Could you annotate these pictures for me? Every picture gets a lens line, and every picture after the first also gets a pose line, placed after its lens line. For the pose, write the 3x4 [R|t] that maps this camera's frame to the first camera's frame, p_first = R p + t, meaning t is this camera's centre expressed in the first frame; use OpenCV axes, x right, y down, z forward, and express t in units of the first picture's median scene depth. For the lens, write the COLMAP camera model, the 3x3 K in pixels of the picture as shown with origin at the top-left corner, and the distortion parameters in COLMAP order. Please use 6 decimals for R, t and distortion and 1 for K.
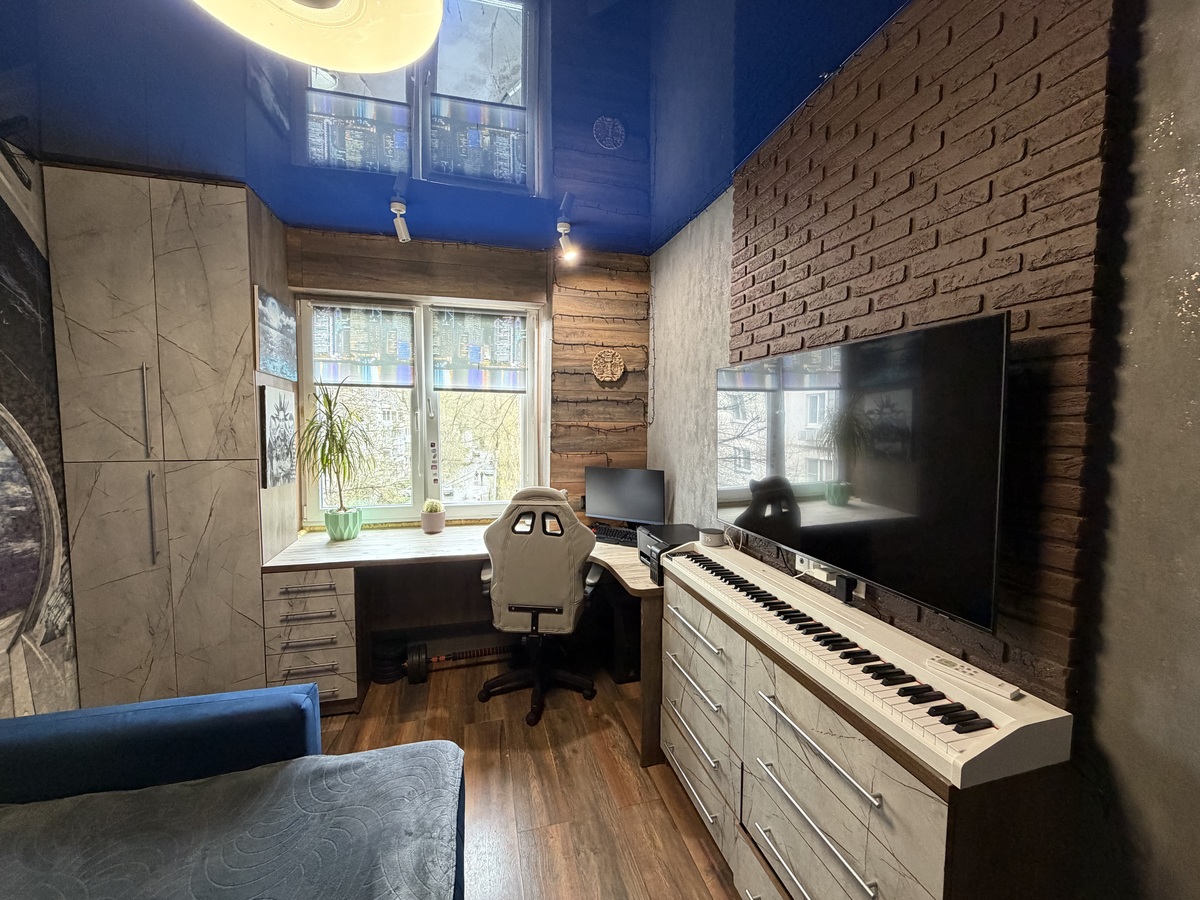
lens RADIAL K [[477.2, 0, 597.1], [0, 477.2, 448.5], [0, 0, 1]] dist [0.000730, -0.000293]
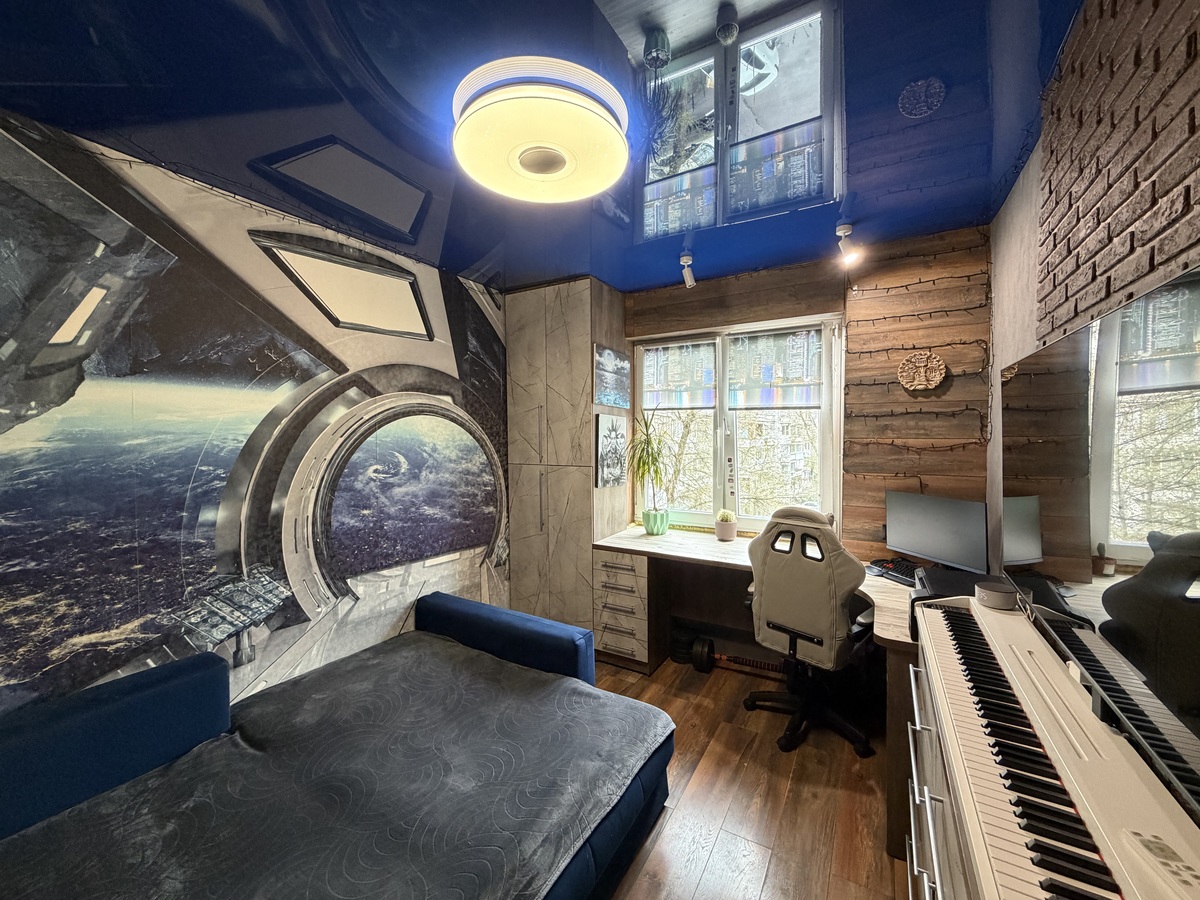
lens RADIAL K [[477.2, 0, 597.4], [0, 477.2, 447.7], [0, 0, 1]] dist [0.000730, -0.000293]
pose [[0.697017, 0.011569, -0.716961, 0.281997], [-0.034532, 0.999251, -0.017447, -0.007724], [0.716223, 0.036919, 0.696894, 0.026168]]
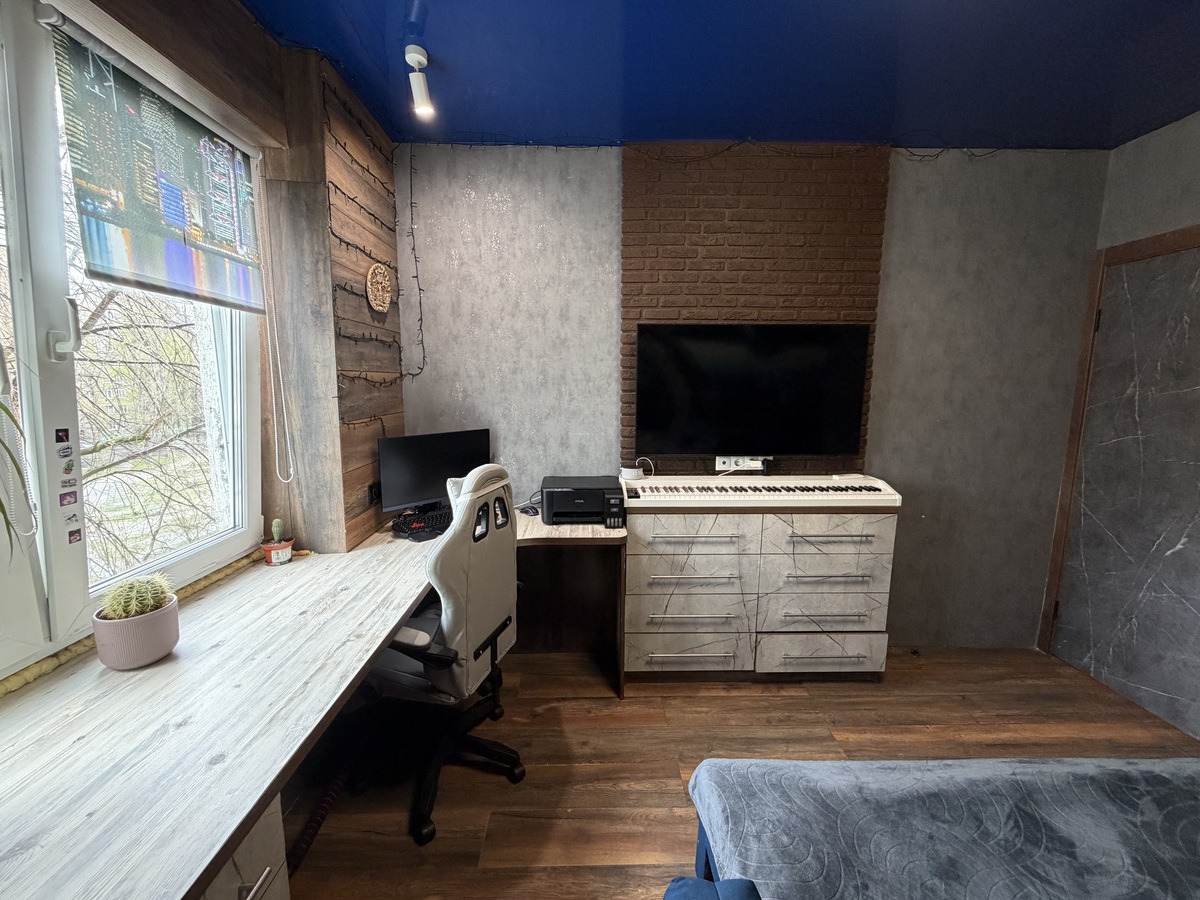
lens RADIAL K [[477.2, 0, 598.1], [0, 477.2, 447.8], [0, 0, 1]] dist [0.000730, -0.000293]
pose [[0.233383, -0.145175, 0.961487, -0.731350], [0.061741, 0.989009, 0.134344, -0.026390], [-0.970423, 0.028009, 0.239781, 0.669195]]
